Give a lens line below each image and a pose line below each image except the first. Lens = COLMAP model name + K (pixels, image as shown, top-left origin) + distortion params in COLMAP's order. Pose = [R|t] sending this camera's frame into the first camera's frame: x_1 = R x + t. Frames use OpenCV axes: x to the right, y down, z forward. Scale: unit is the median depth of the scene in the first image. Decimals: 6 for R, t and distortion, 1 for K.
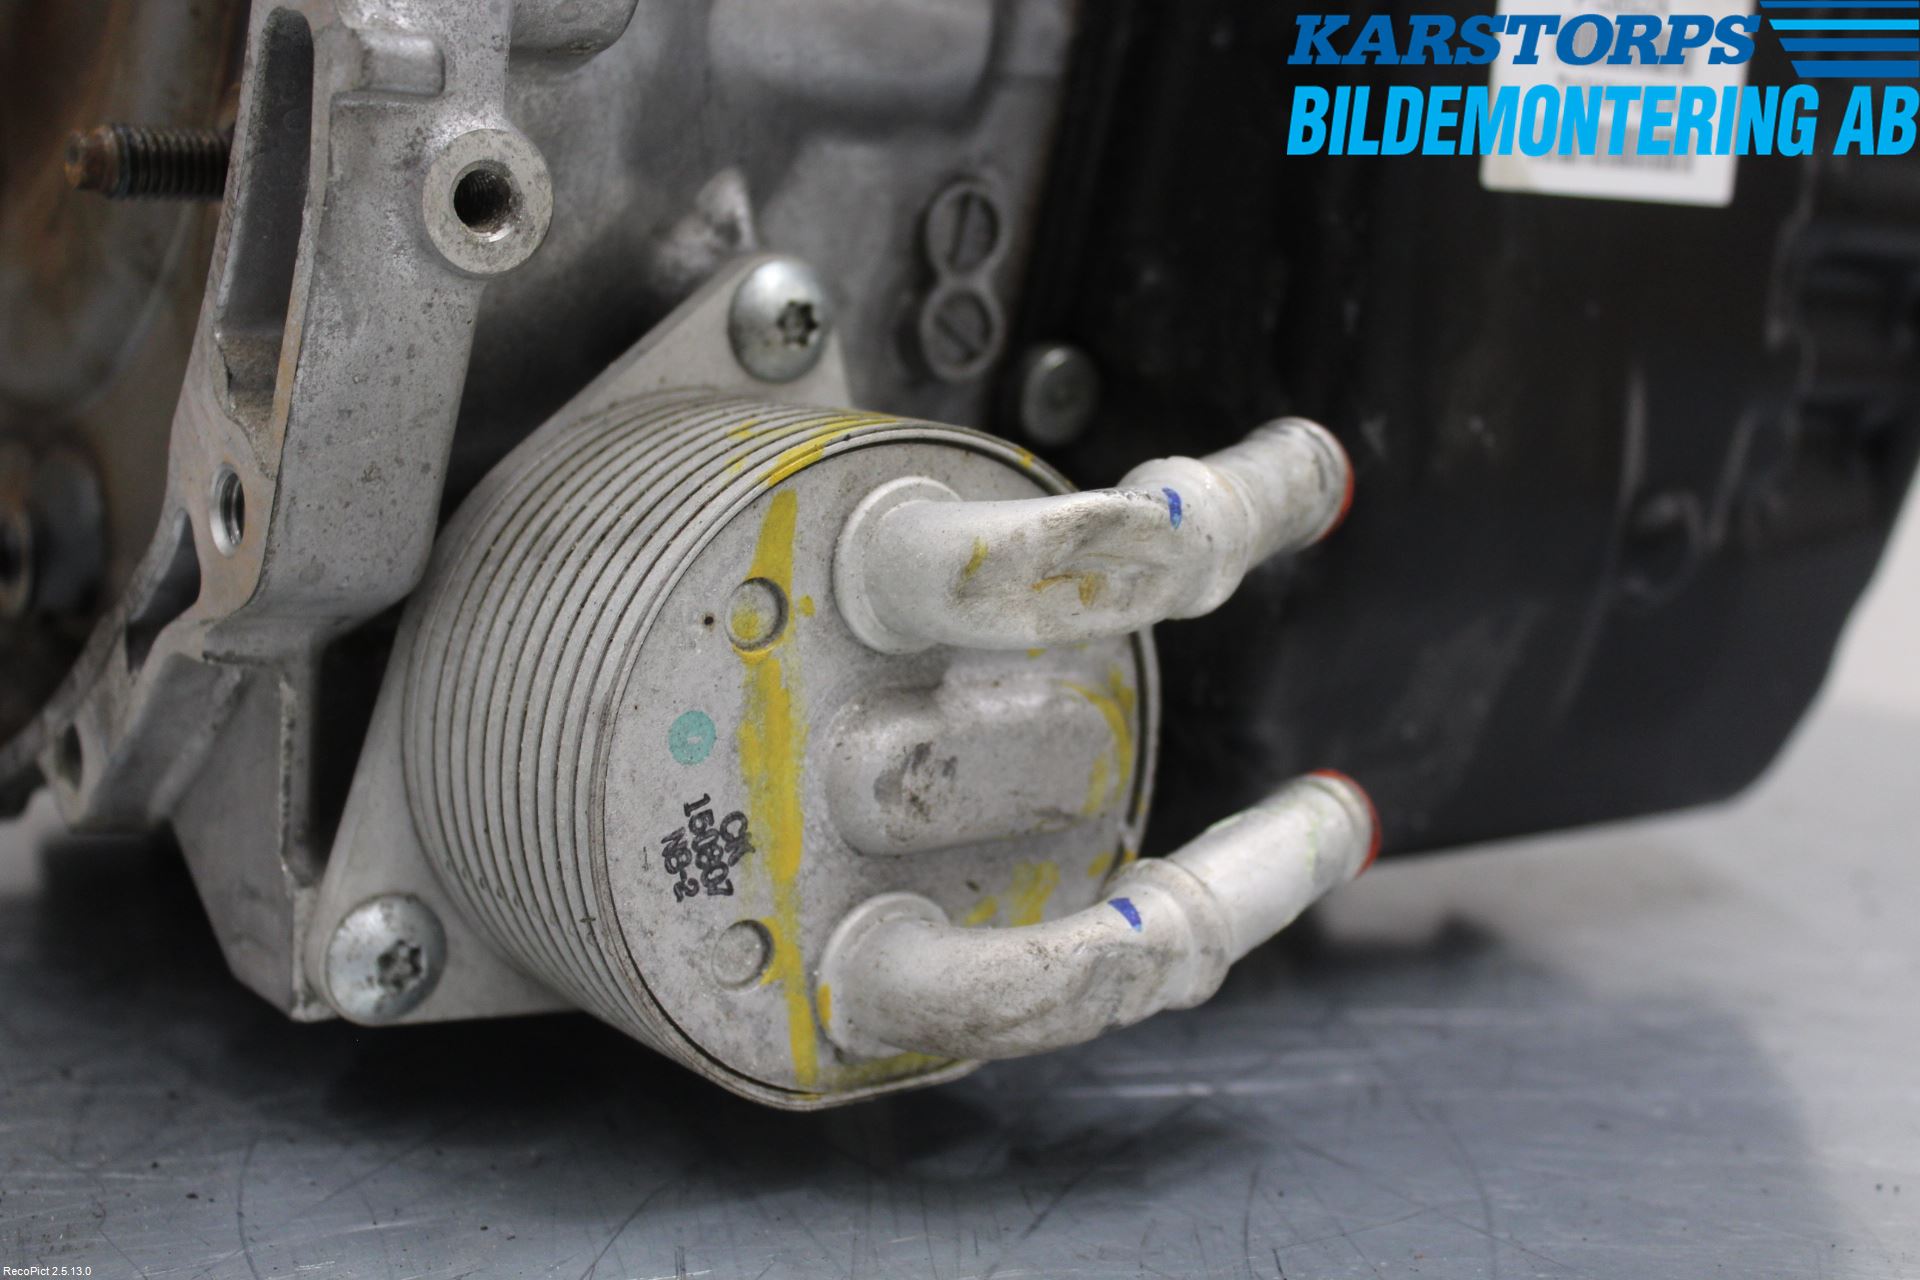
lens RADIAL K [[2566.1, 0, 961.1], [0, 2566.1, 641.3], [0, 0, 1]] dist [-0.032967, 0.000000]
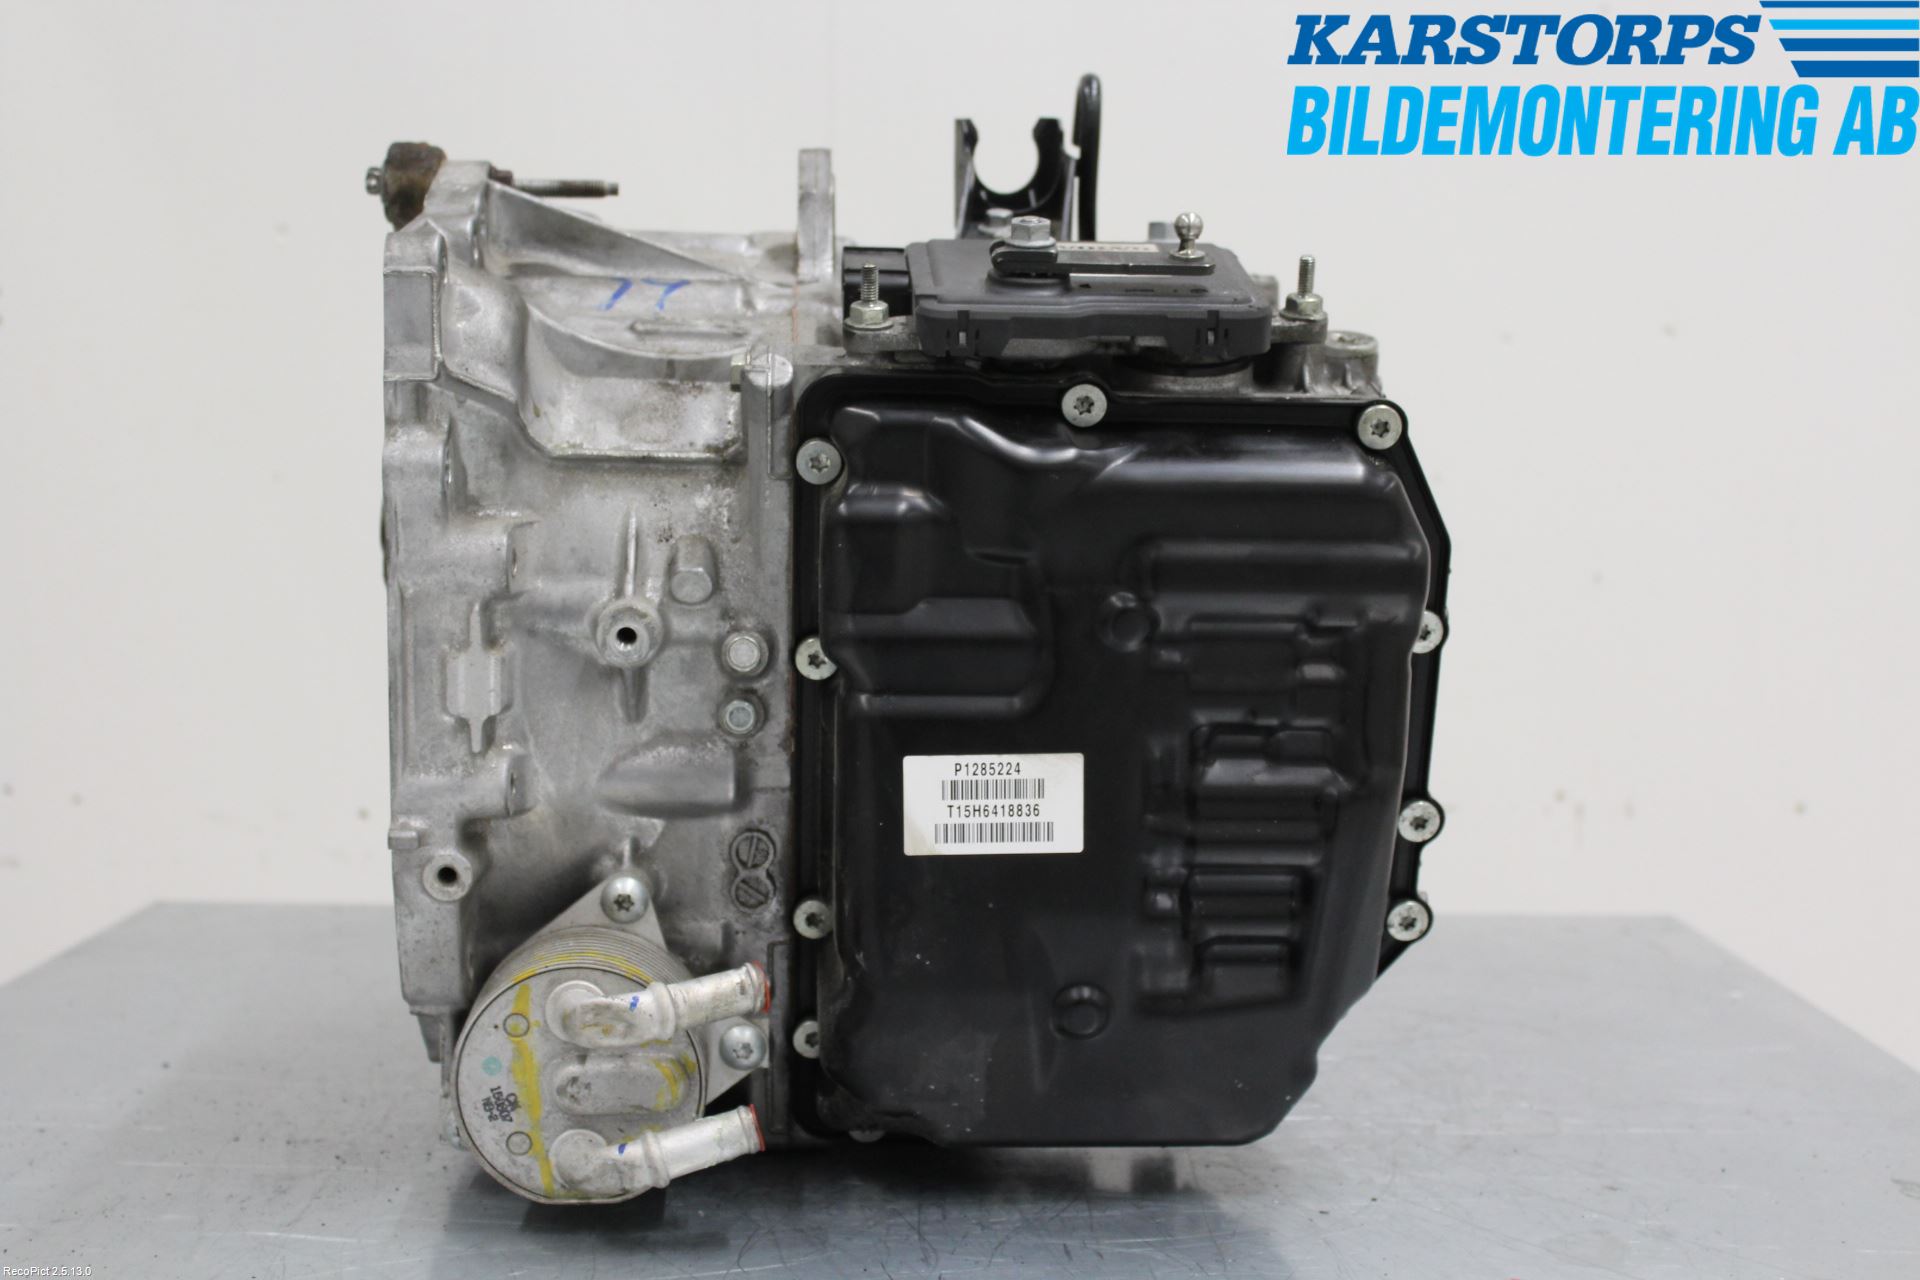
lens RADIAL K [[2566.1, 0, 959.0], [0, 2566.1, 640.3], [0, 0, 1]] dist [-0.032967, 0.000000]
pose [[0.814871, 0.032934, -0.578706, 1.940373], [-0.055762, 0.998208, -0.021710, -0.400261], [0.576954, 0.049960, 0.815247, -1.057879]]
